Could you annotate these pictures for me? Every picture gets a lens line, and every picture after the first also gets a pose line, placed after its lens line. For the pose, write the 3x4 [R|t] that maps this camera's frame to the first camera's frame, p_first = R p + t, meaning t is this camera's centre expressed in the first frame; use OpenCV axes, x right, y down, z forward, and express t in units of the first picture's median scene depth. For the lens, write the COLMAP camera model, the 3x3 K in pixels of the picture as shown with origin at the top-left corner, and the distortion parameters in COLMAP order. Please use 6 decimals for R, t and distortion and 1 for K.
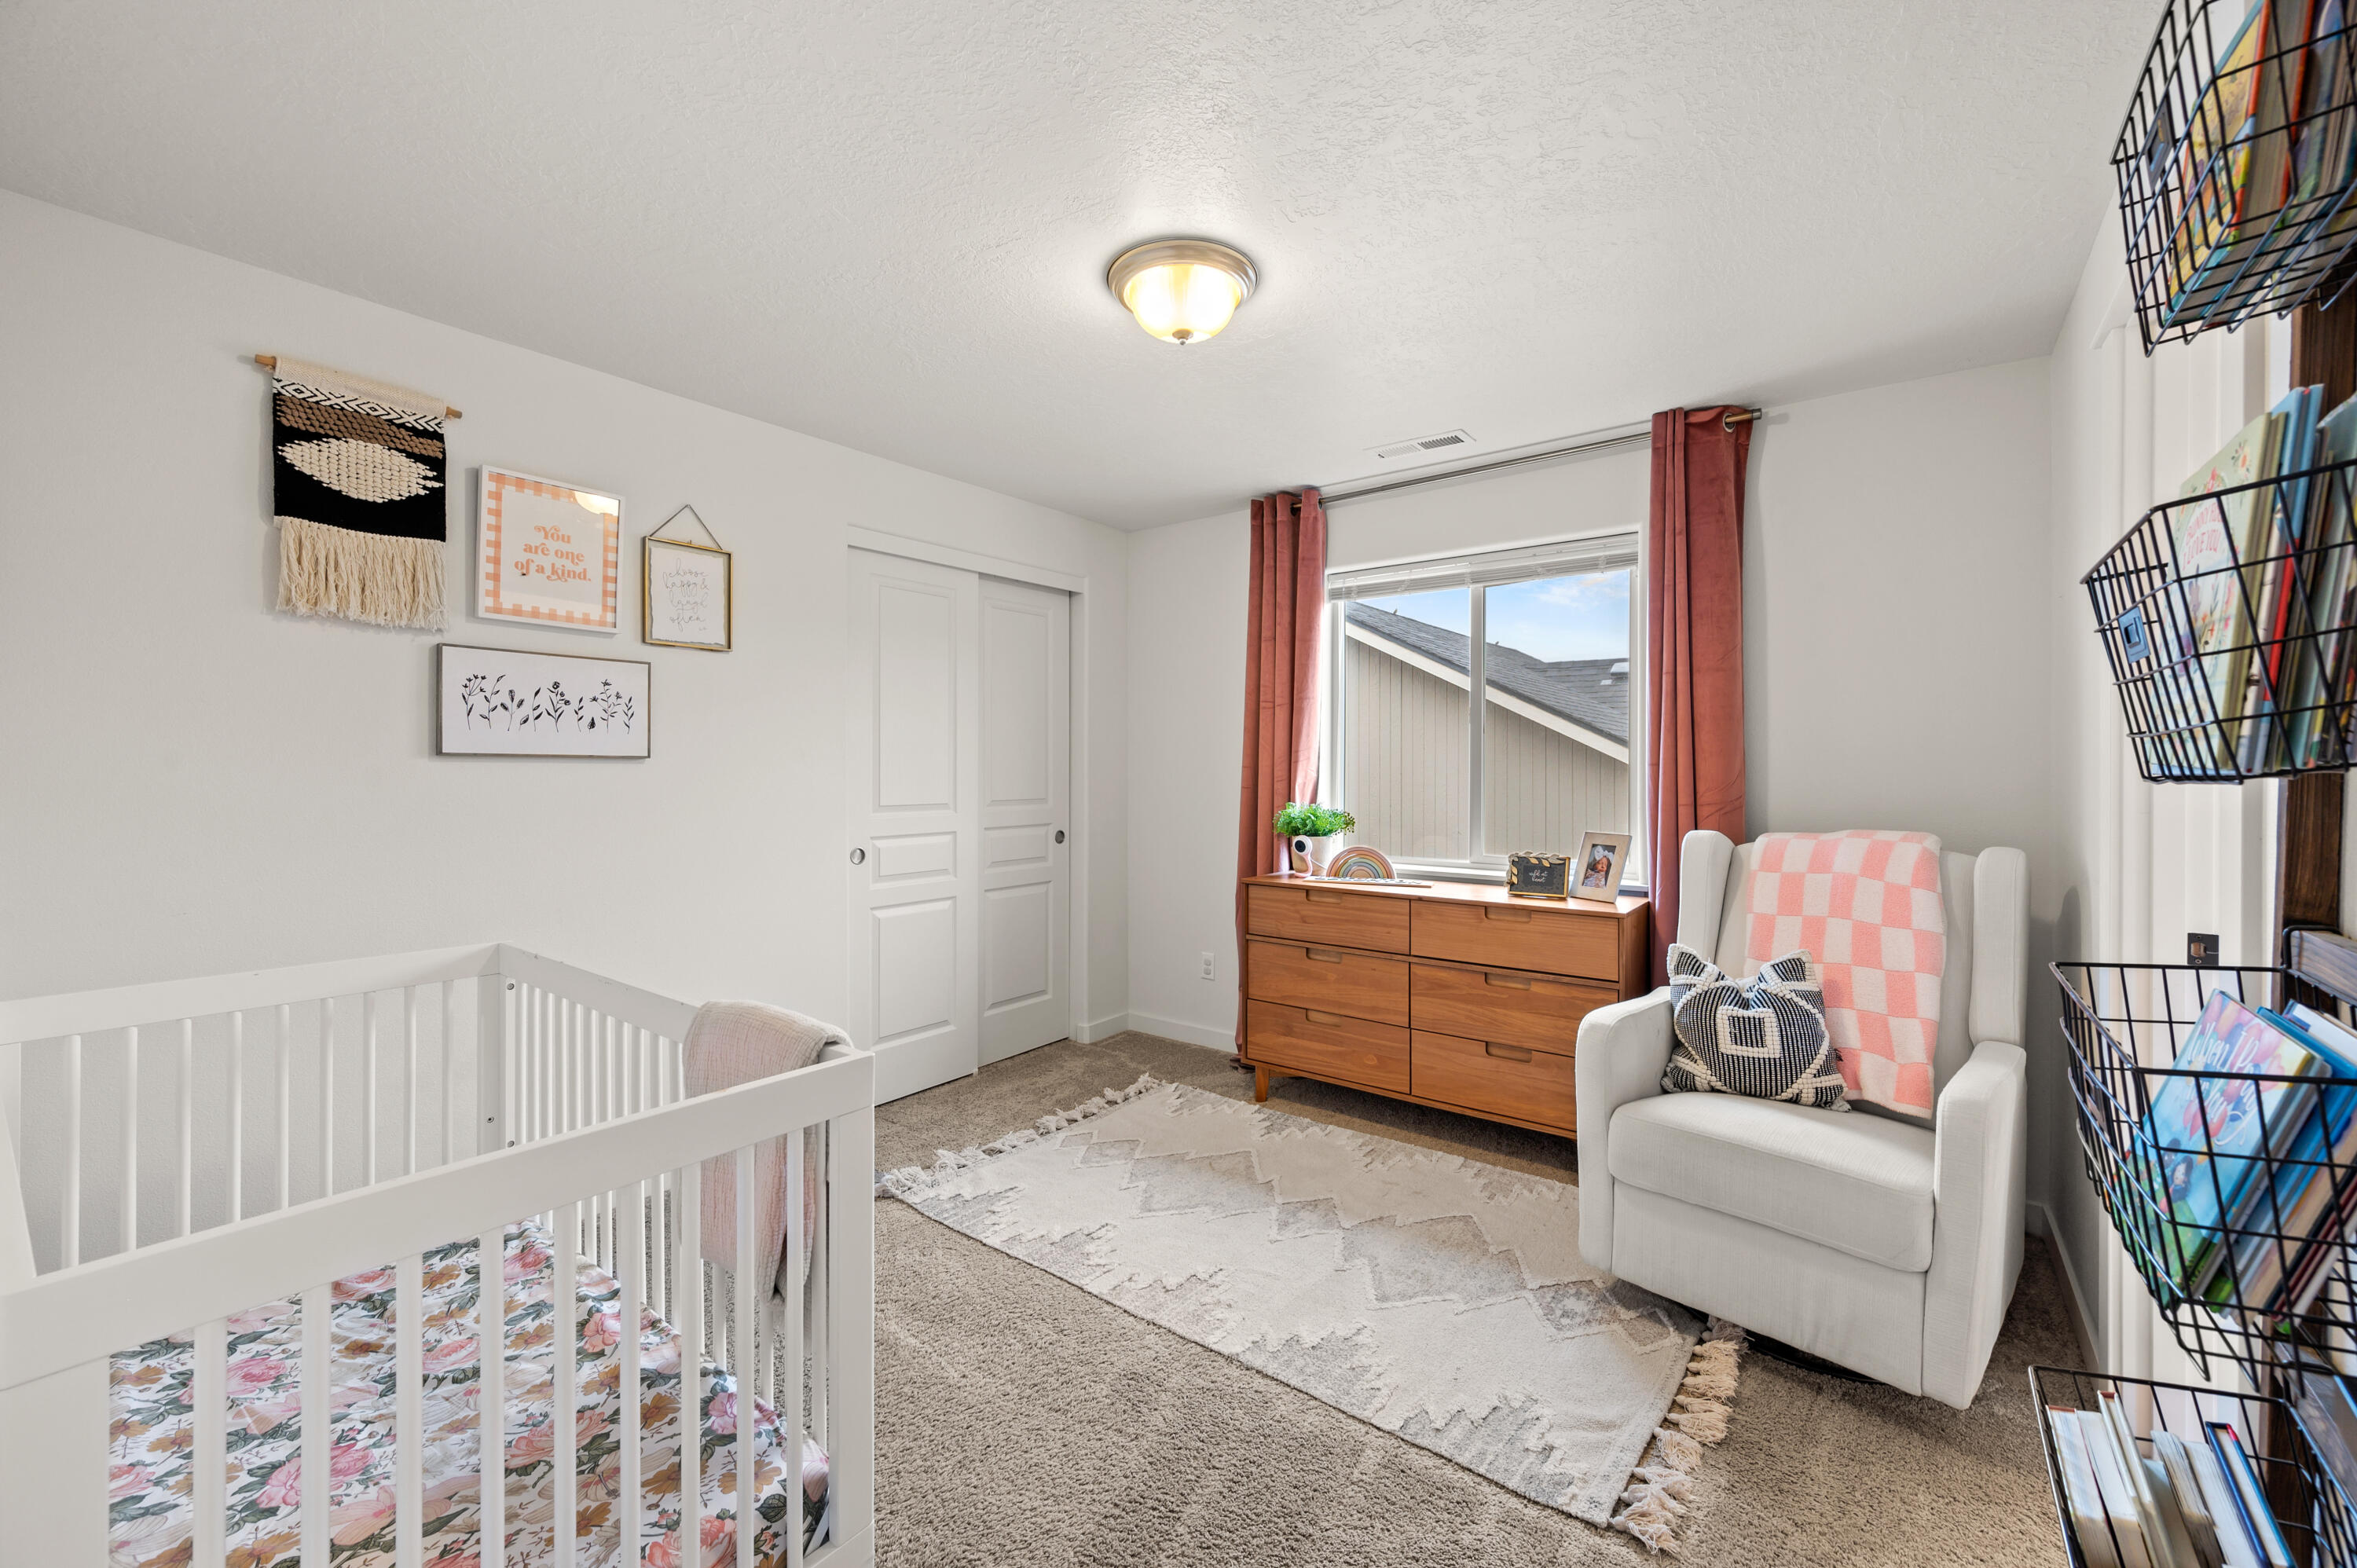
lens RADIAL K [[933.3, 0, 1176.8], [0, 933.3, 779.5], [0, 0, 1]] dist [0.001343, -0.000007]
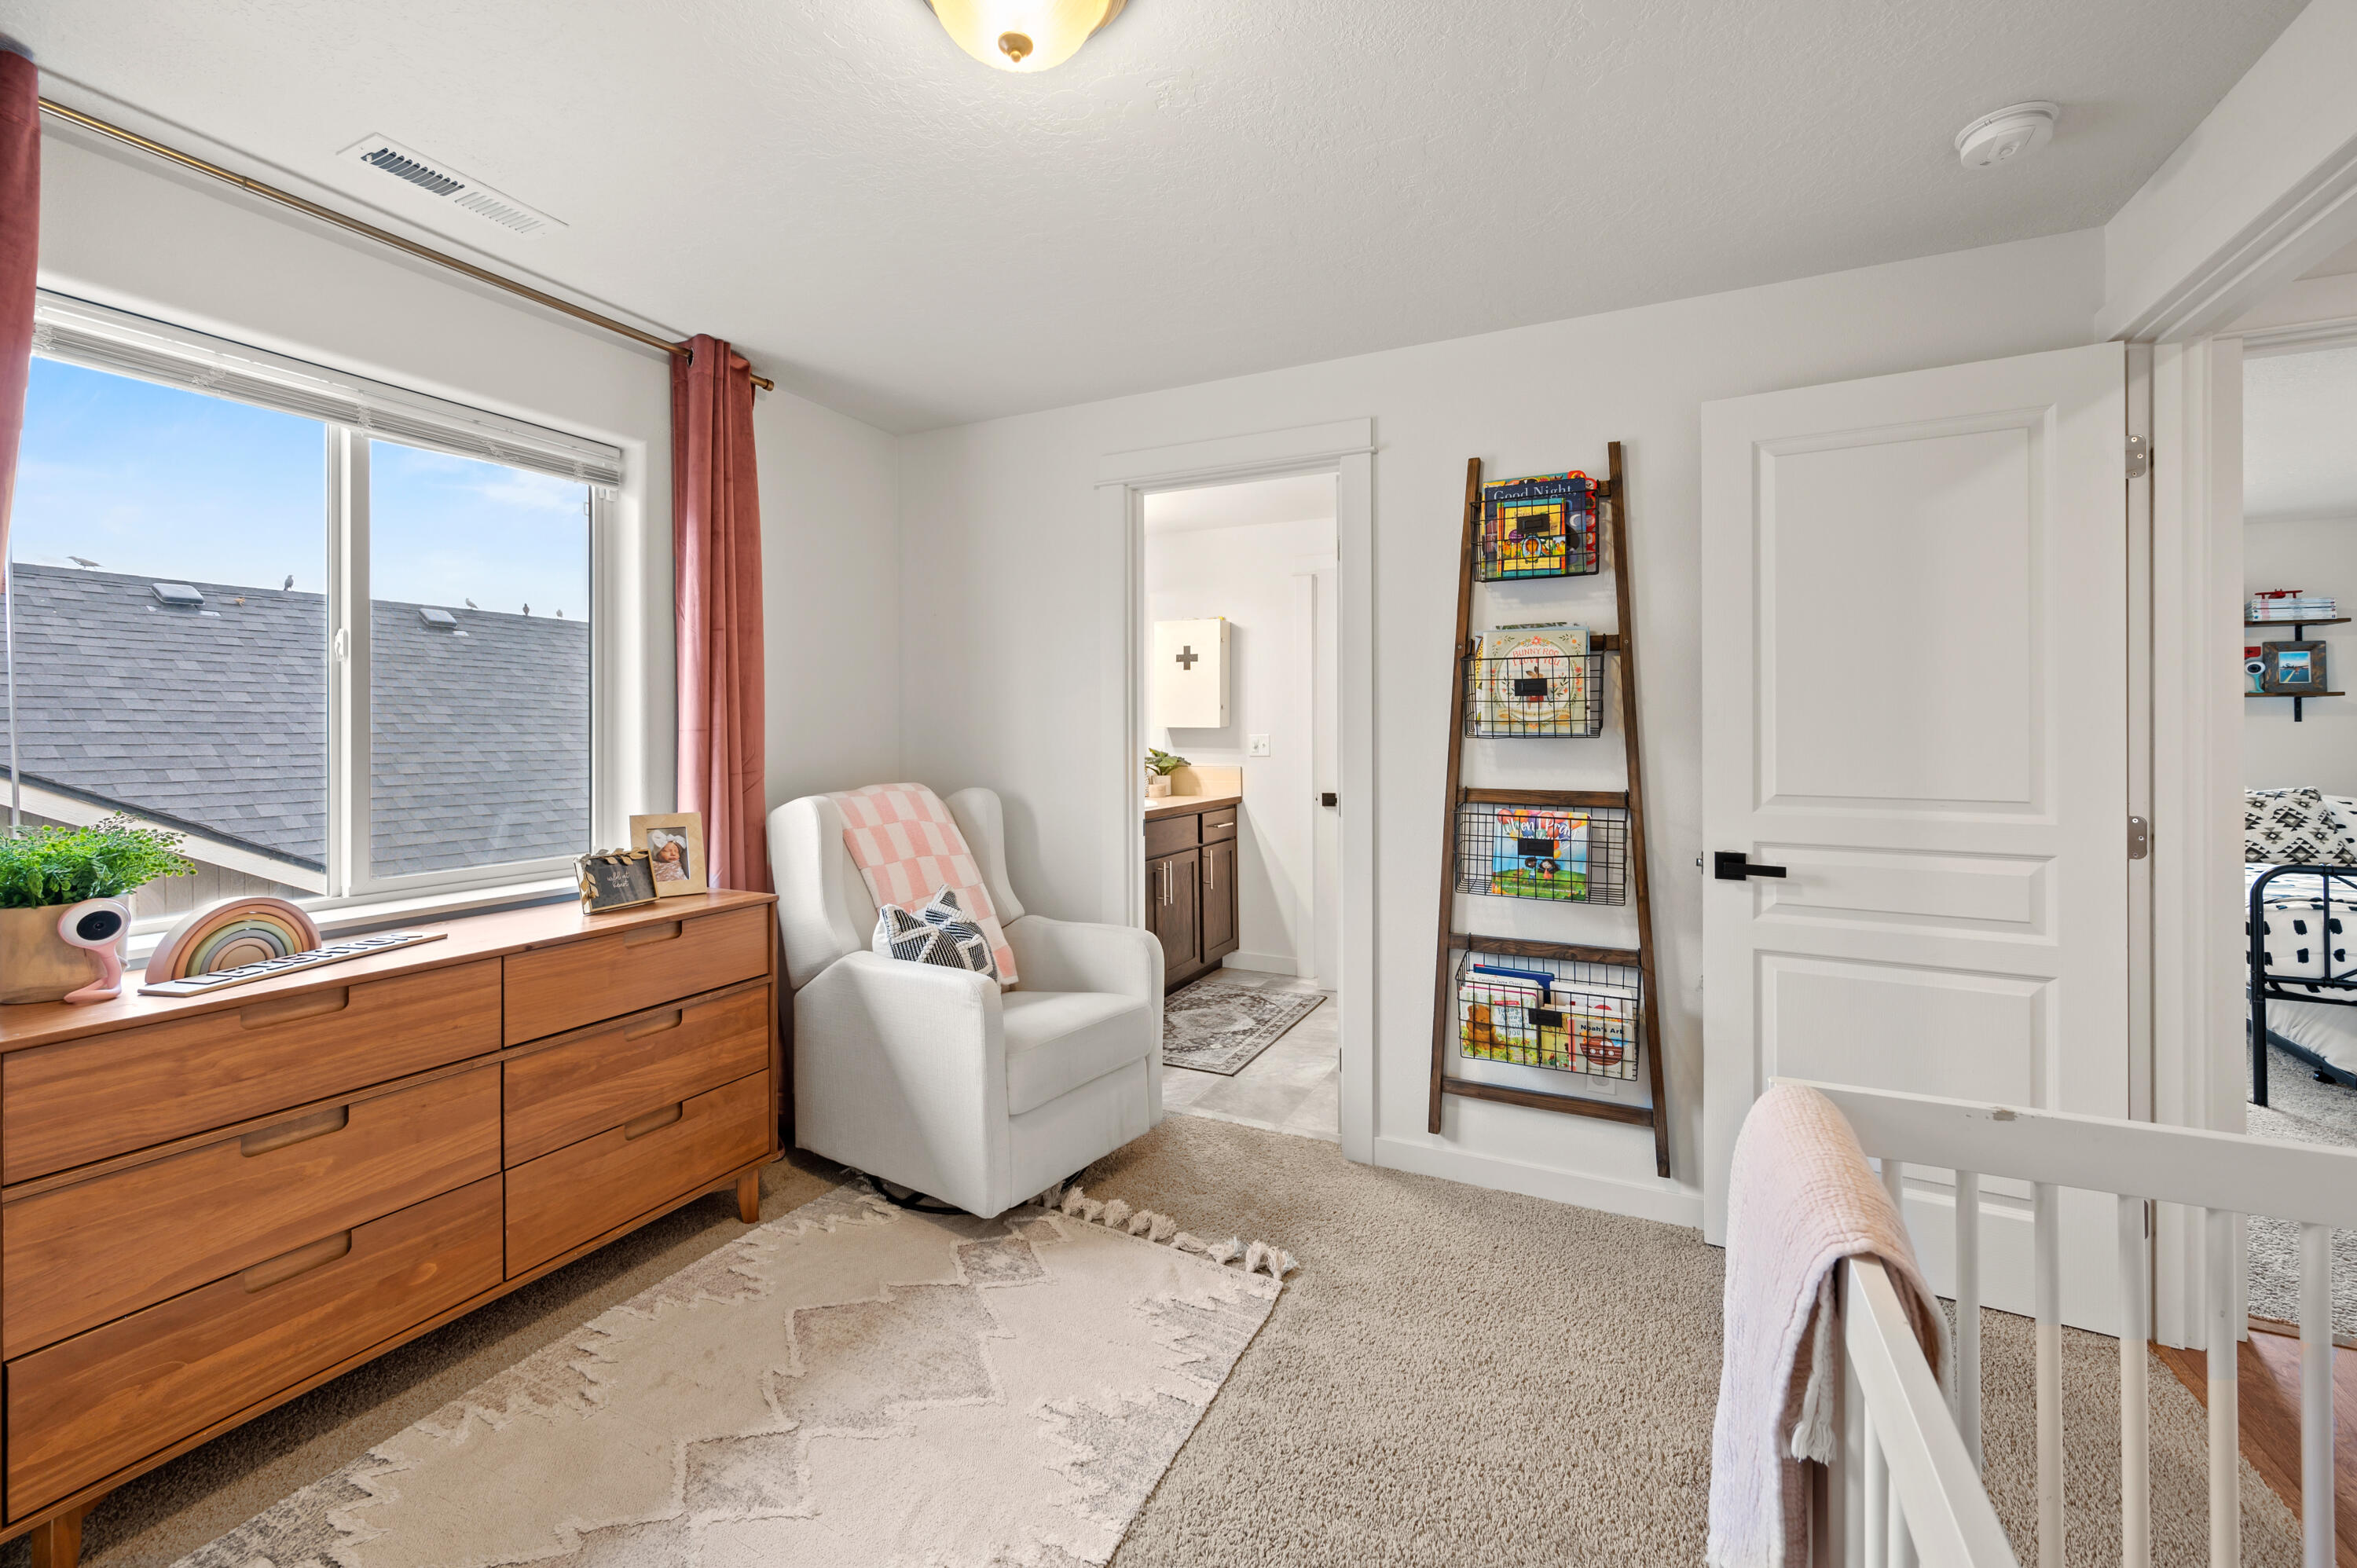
lens RADIAL K [[958.4, 0, 1181.1], [0, 958.4, 730.7], [0, 0, 1]] dist [0.000549, -0.000172]
pose [[-0.196628, -0.006196, 0.980459, -0.438042], [0.013270, 0.999872, 0.008980, -0.016593], [-0.980388, 0.014776, -0.196520, 0.689081]]
